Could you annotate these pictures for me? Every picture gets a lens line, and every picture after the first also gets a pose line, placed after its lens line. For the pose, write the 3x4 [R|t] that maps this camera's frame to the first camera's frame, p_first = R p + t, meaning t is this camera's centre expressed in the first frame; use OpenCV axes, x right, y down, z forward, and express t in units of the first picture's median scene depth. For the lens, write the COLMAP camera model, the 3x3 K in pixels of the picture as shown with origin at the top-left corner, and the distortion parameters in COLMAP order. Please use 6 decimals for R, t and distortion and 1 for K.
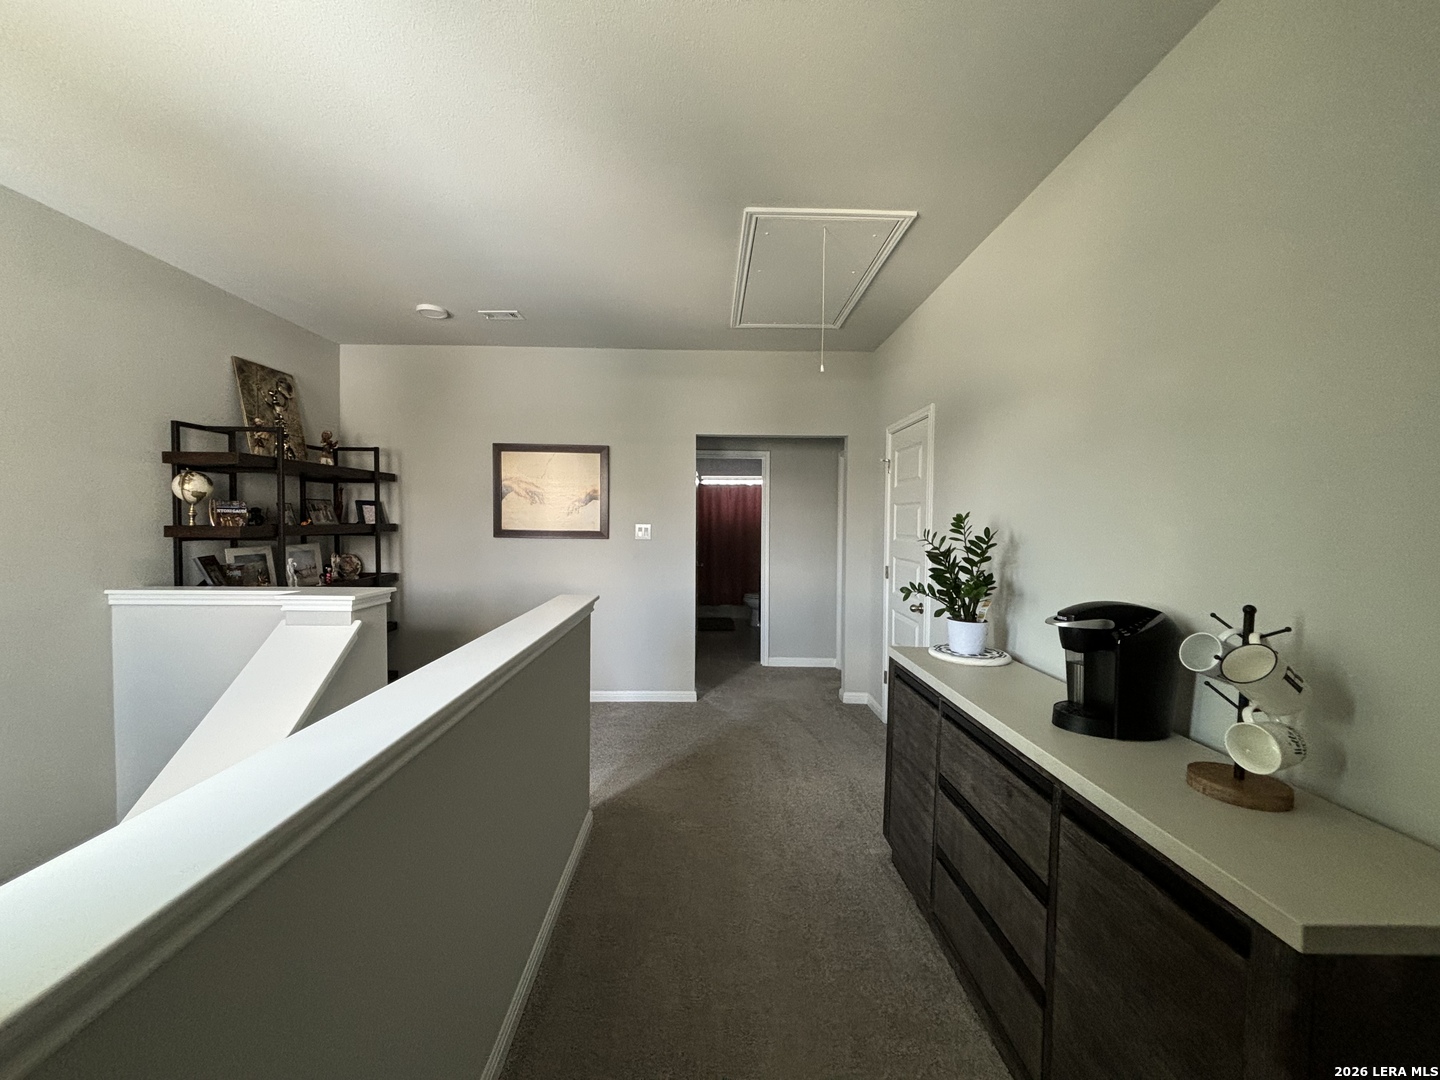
lens RADIAL K [[580.2, 0, 719.5], [0, 580.2, 540.2], [0, 0, 1]] dist [0.003785, -0.000019]
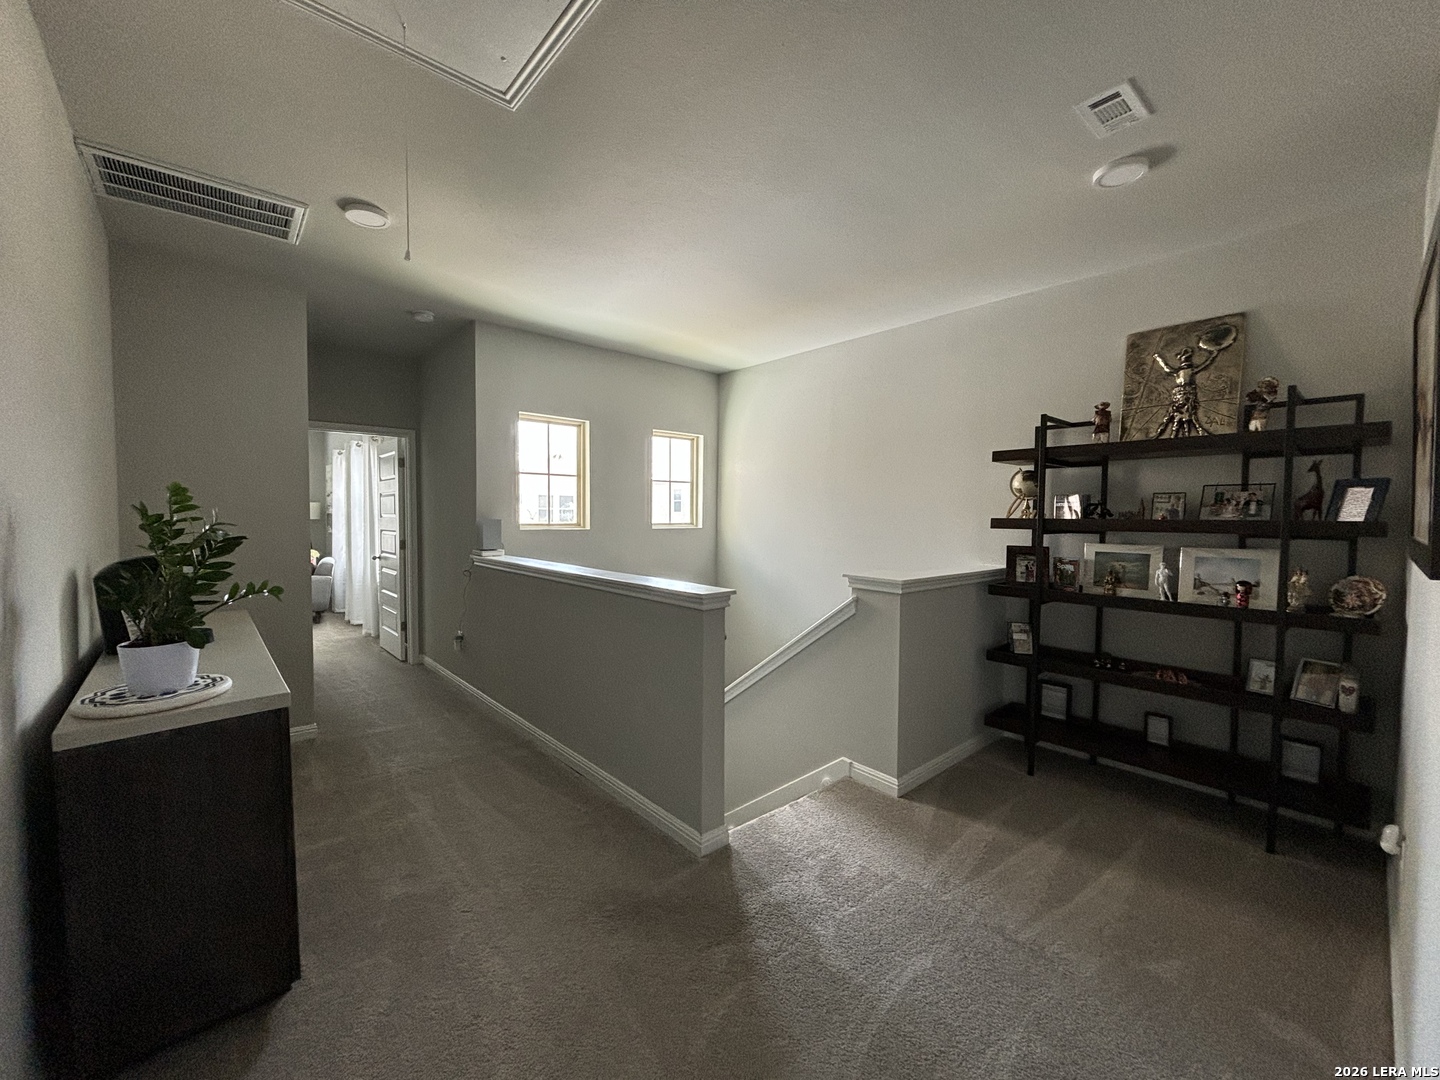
lens RADIAL K [[580.2, 0, 718.0], [0, 580.2, 535.5], [0, 0, 1]] dist [0.003785, -0.000019]
pose [[-0.752972, 0.026078, -0.657536, 0.240625], [-0.023814, 0.997480, 0.066829, -0.044216], [0.657622, 0.065979, -0.750454, 1.181771]]
